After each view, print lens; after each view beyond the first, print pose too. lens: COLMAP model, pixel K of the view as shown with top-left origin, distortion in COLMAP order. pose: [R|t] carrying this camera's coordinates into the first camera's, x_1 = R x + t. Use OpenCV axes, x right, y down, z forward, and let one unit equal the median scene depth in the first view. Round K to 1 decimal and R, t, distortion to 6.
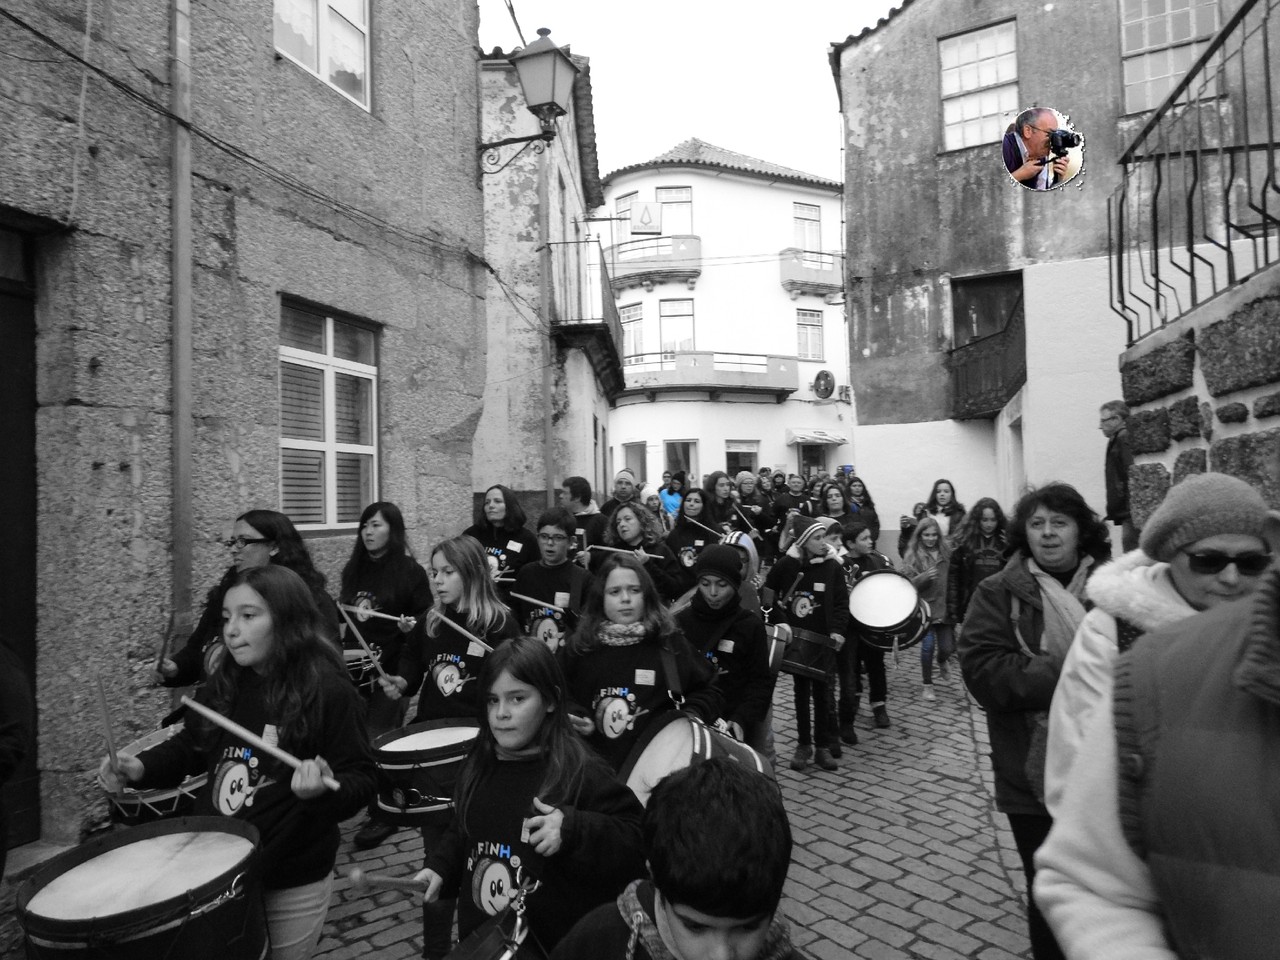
lens RADIAL K [[908.8, 0, 640.8], [0, 908.8, 480.1], [0, 0, 1]] dist [-0.001298, 0.005794]
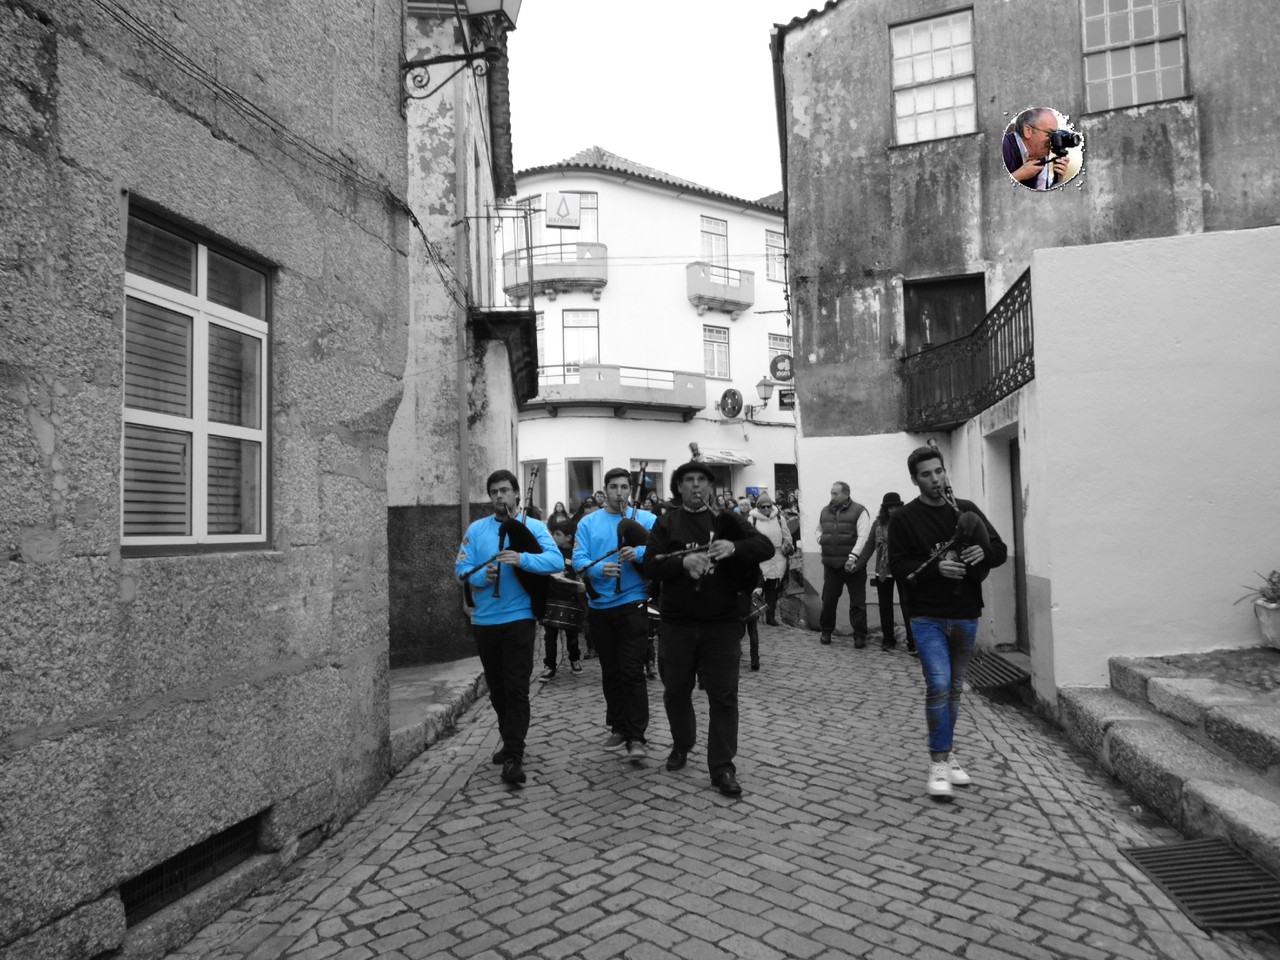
lens RADIAL K [[908.8, 0, 638.6], [0, 908.8, 480.7], [0, 0, 1]] dist [-0.001298, 0.005794]
pose [[0.991474, 0.012331, 0.129722, -0.048240], [-0.008819, 0.999580, -0.027611, 0.011008], [-0.130008, 0.026231, 0.991166, 0.131047]]
